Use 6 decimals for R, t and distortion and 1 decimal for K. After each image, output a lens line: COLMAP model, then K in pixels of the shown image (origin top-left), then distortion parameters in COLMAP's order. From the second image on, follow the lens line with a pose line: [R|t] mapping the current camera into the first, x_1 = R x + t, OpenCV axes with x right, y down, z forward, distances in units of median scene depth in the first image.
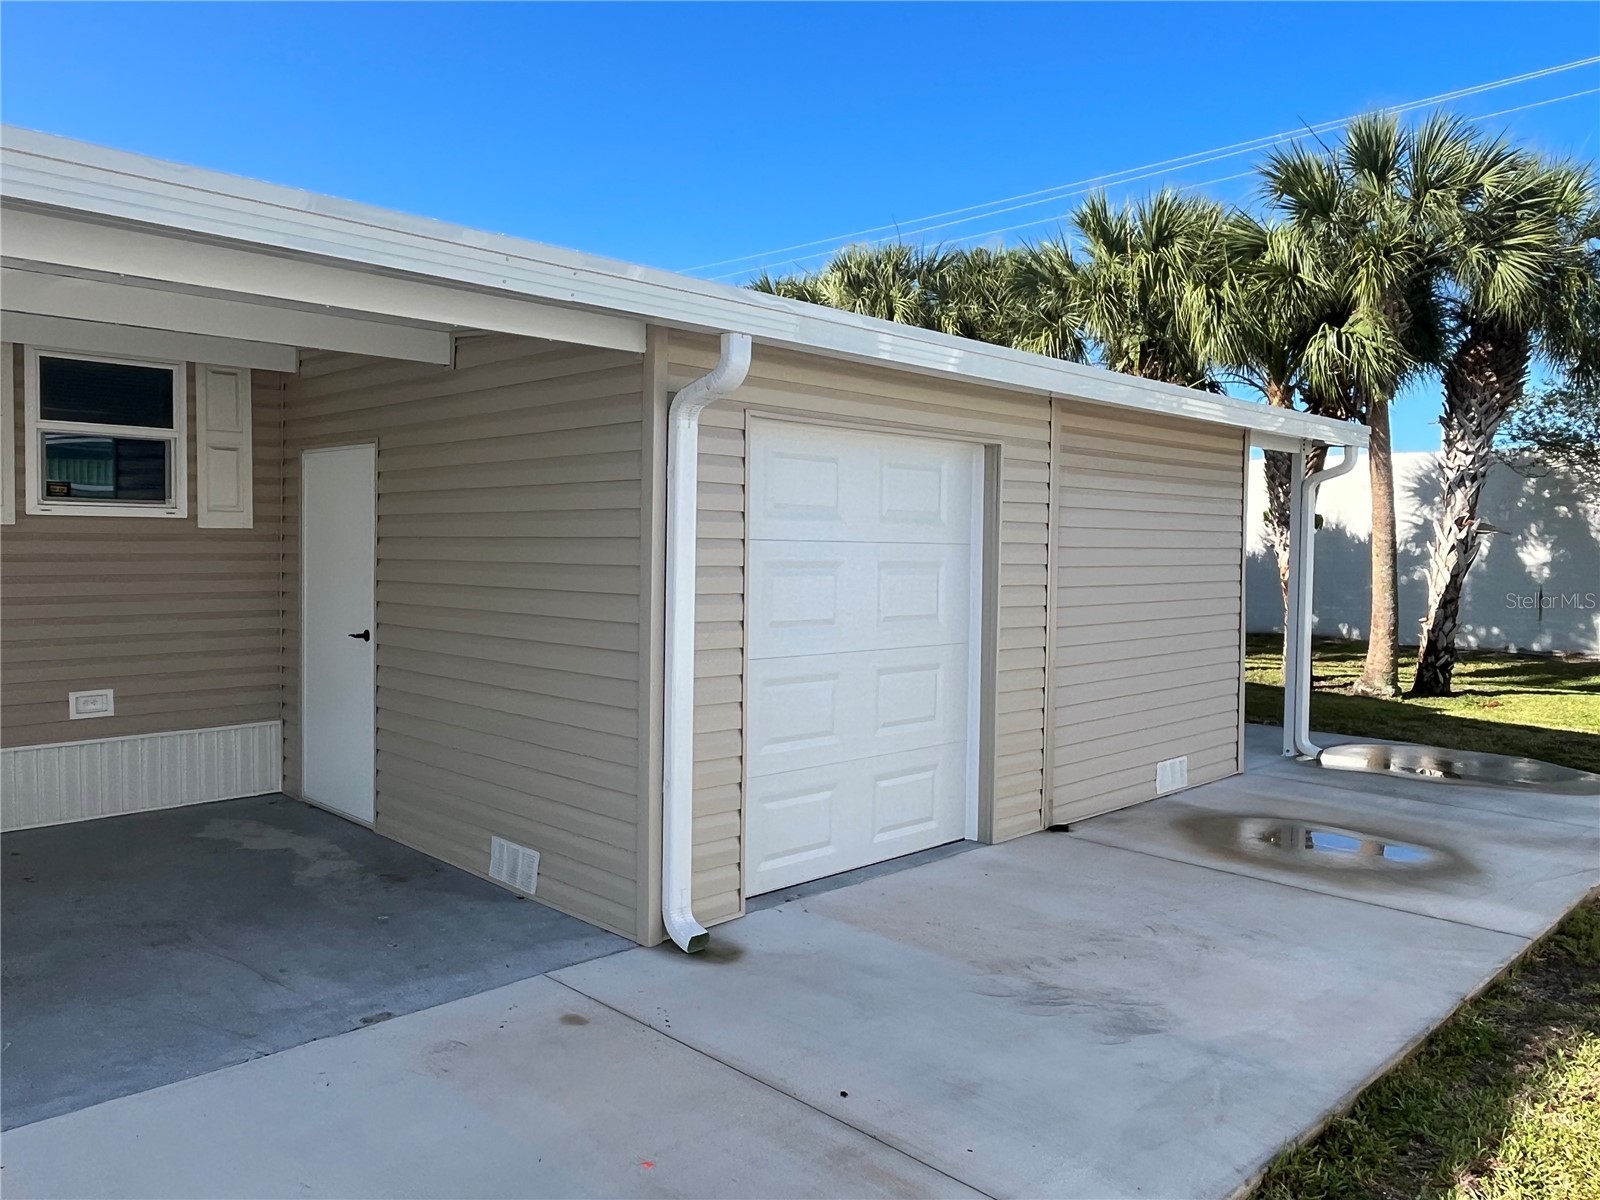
lens RADIAL K [[1155.0, 0, 804.2], [0, 1155.0, 591.2], [0, 0, 1]] dist [0.001607, 0.000321]
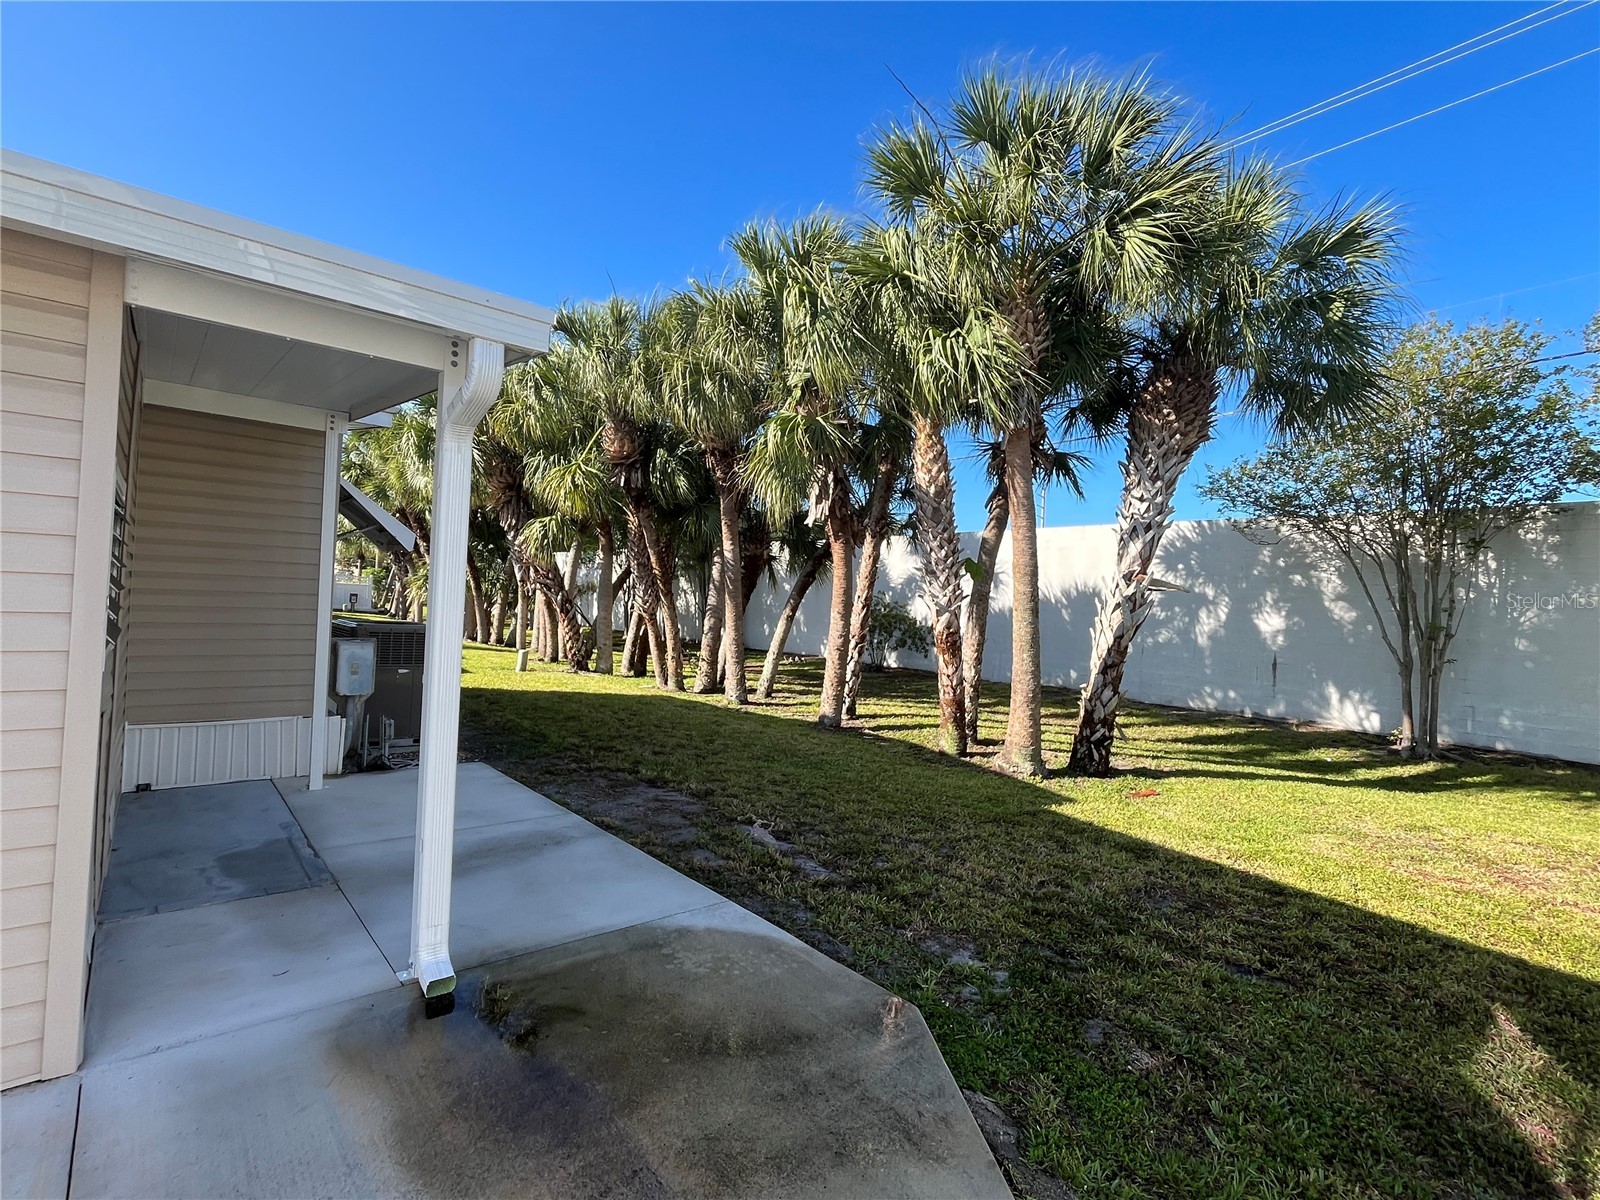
lens RADIAL K [[758.7, 0, 798.6], [0, 758.7, 603.6], [0, 0, 1]] dist [0.002648, -0.001112]
pose [[0.996597, 0.035221, -0.074519, 0.357174], [-0.038304, 0.998451, -0.040354, -0.006195], [0.072983, 0.043071, 0.996403, 0.402068]]
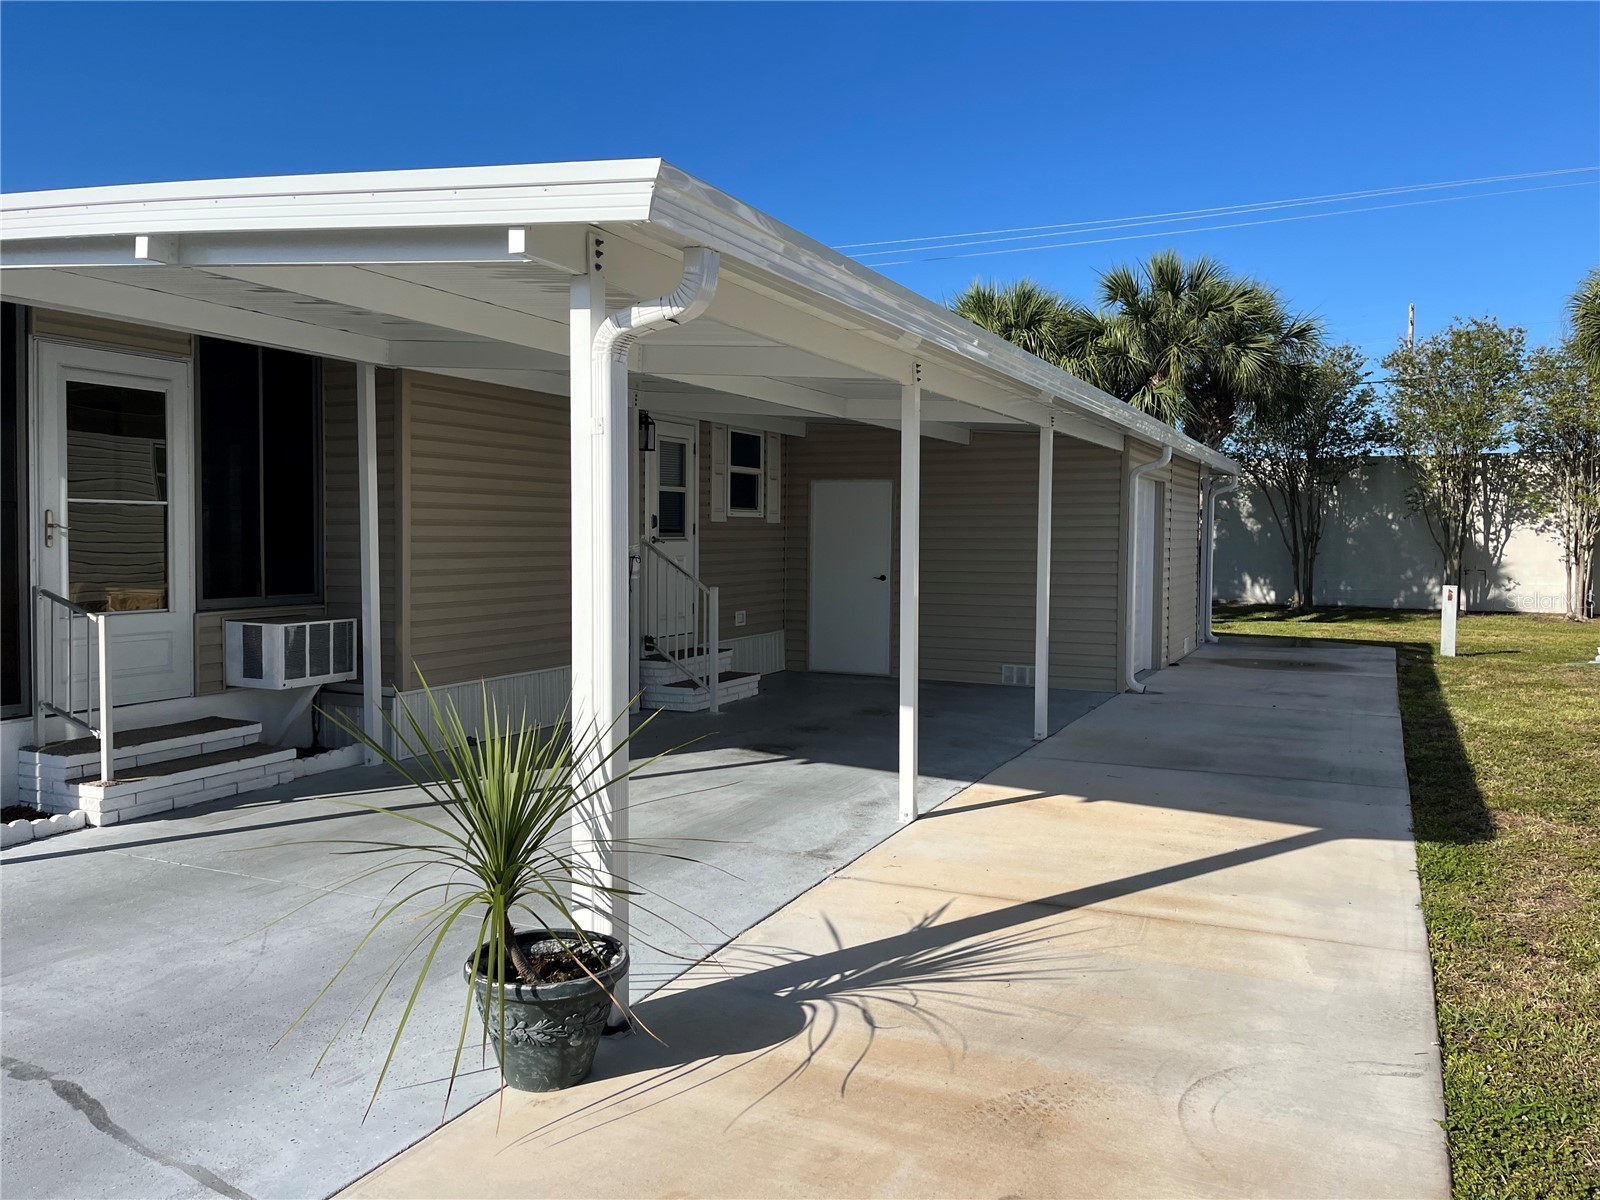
lens RADIAL K [[1206.0, 0, 796.4], [0, 1206.0, 599.1], [0, 0, 1]] dist [0.003485, 0.000029]
pose [[0.943618, -0.027142, 0.329923, -0.476248], [0.021887, 0.999568, 0.019633, 0.012415], [-0.330313, -0.011305, 0.943804, -0.346631]]
